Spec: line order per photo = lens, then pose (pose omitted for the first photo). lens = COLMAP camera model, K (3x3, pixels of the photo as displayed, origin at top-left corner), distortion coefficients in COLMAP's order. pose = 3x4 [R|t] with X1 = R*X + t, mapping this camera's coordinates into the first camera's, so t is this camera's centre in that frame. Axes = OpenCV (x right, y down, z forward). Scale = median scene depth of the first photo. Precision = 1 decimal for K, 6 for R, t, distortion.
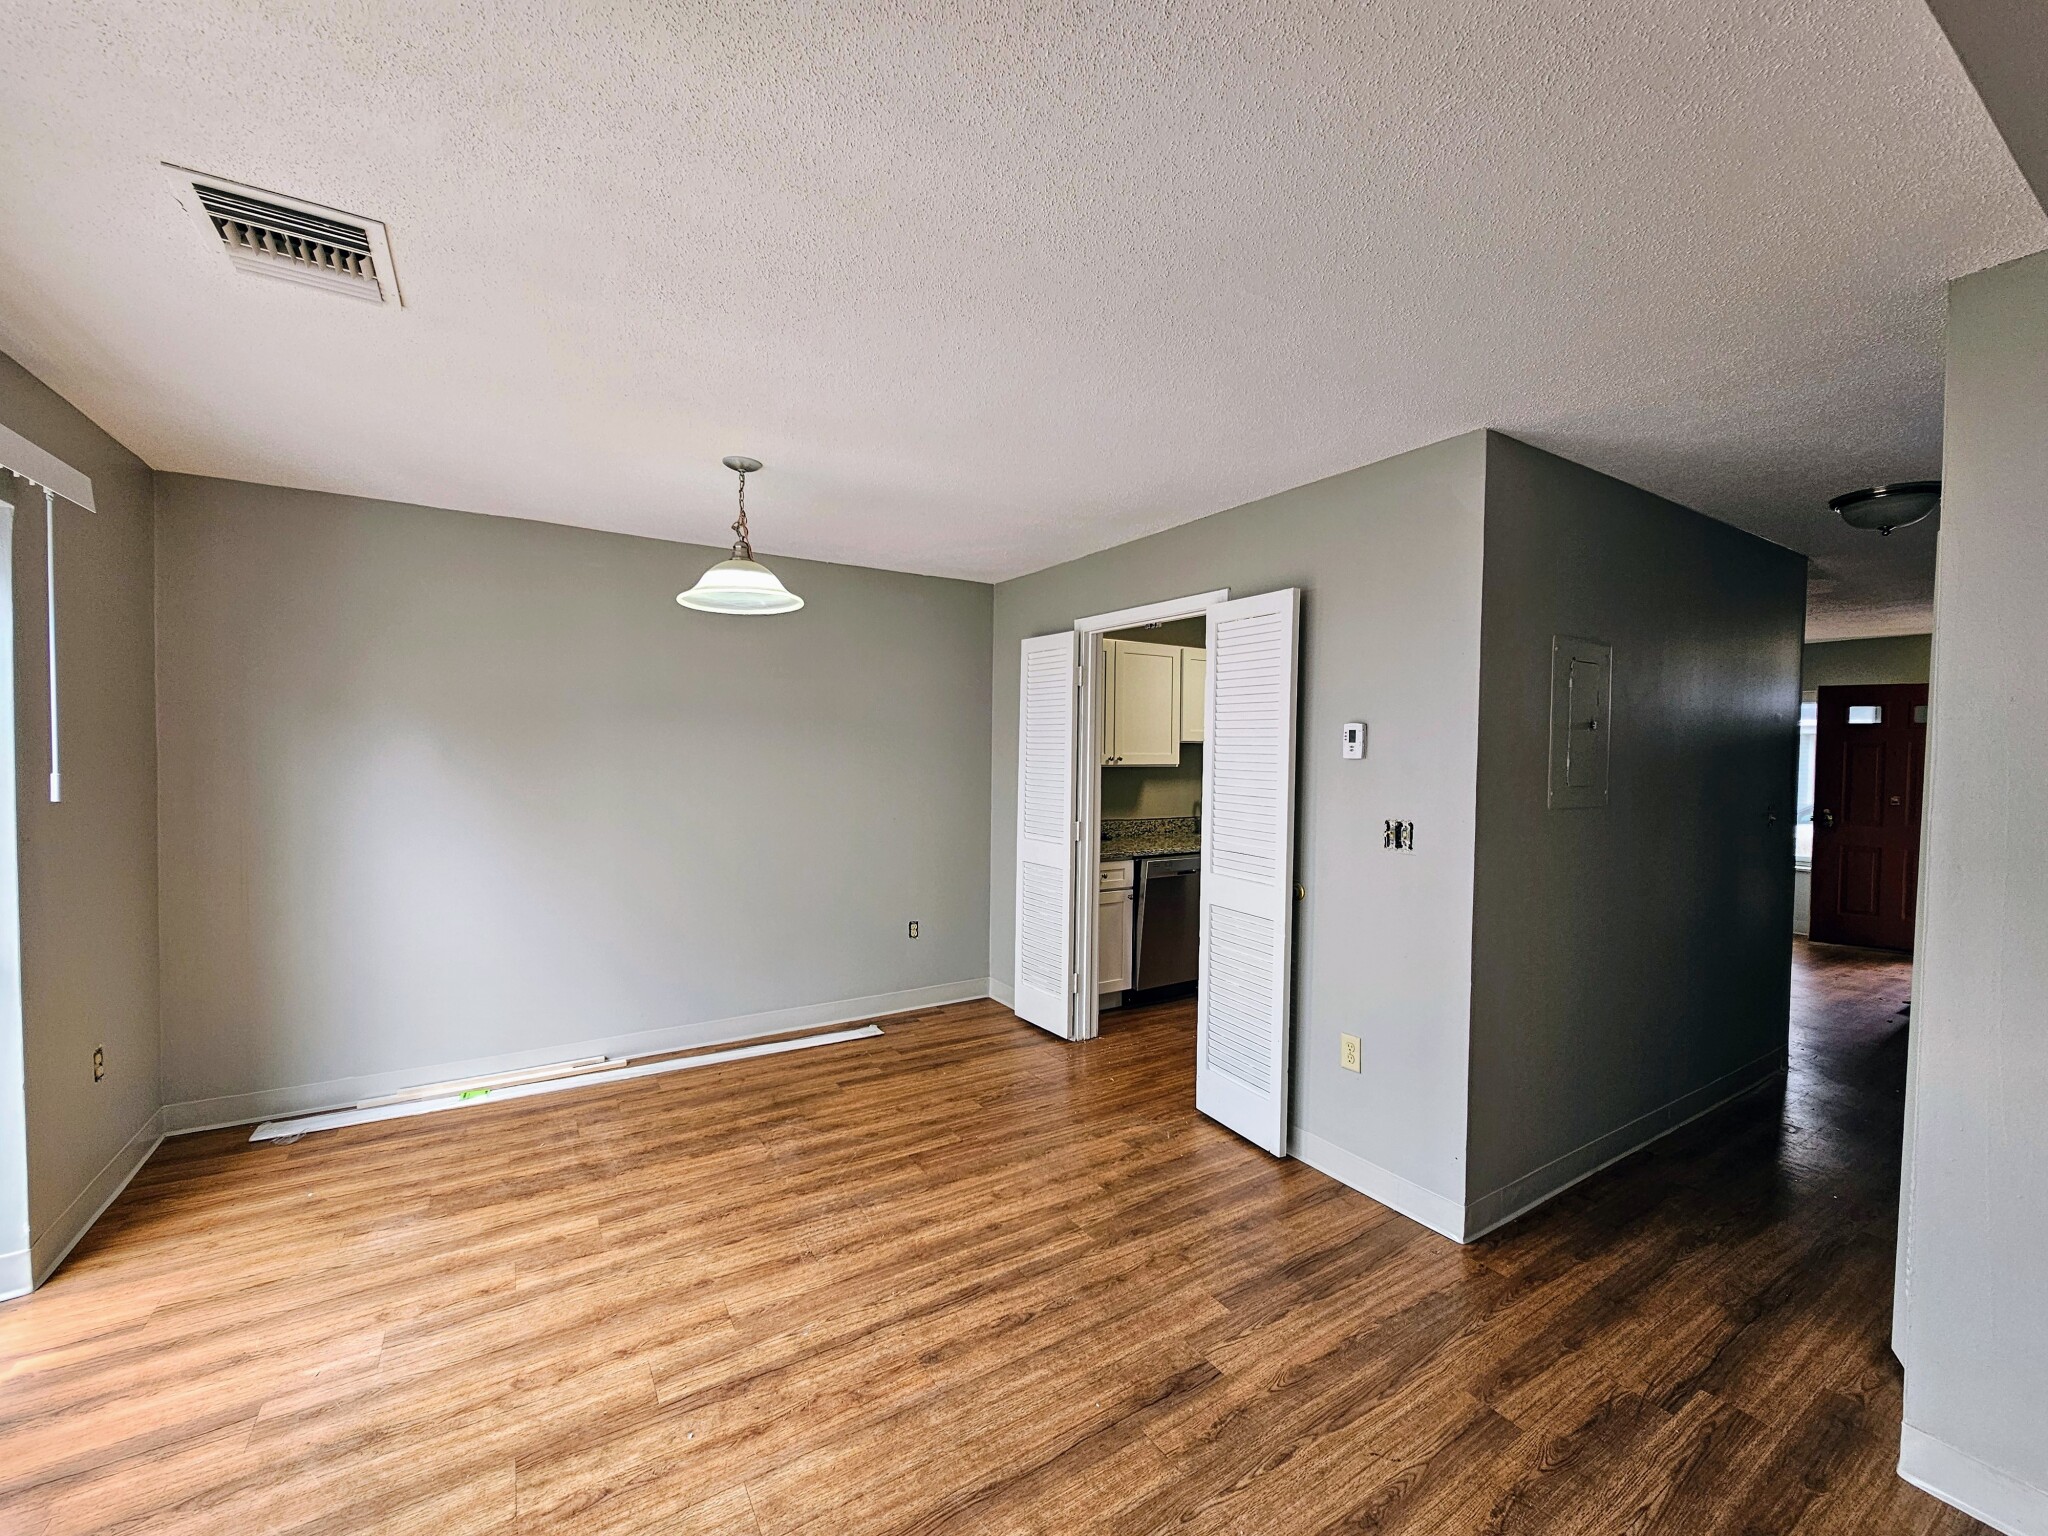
lens RADIAL K [[834.1, 0, 1031.4], [0, 834.1, 774.1], [0, 0, 1]] dist [0.000083, 0.000485]
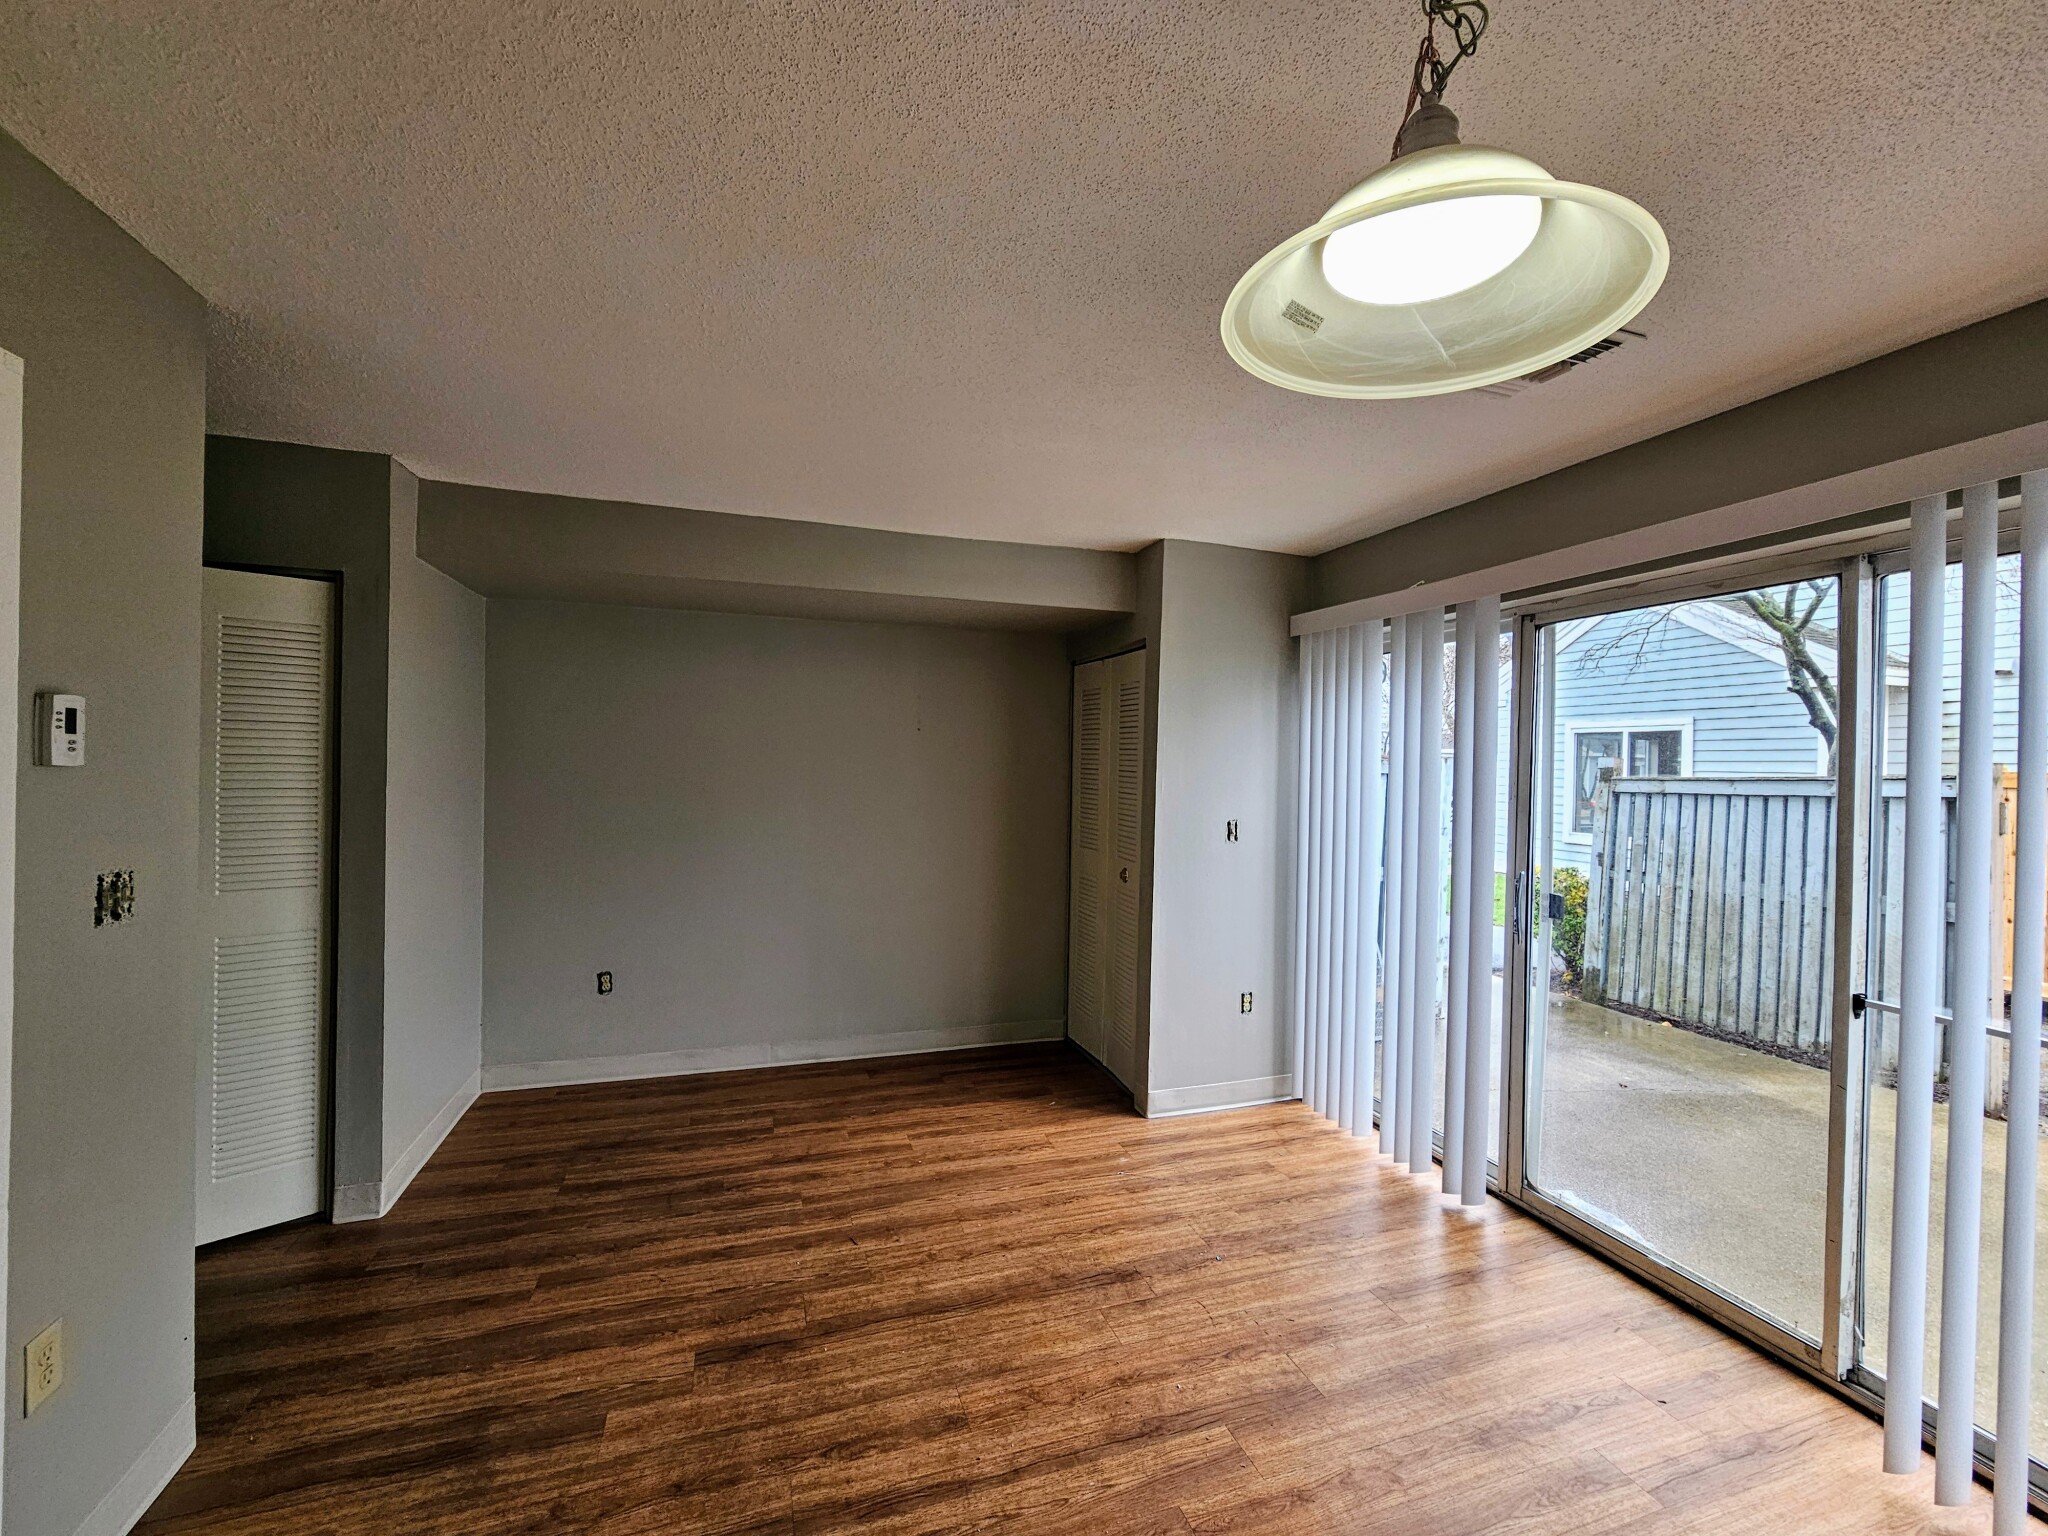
lens RADIAL K [[834.1, 0, 1026.5], [0, 834.1, 774.9], [0, 0, 1]] dist [0.000083, 0.000485]
pose [[-0.969759, -0.032334, 0.241914, -0.411398], [-0.022702, 0.998839, 0.042499, -0.066187], [-0.243007, 0.035722, -0.969367, 1.911673]]
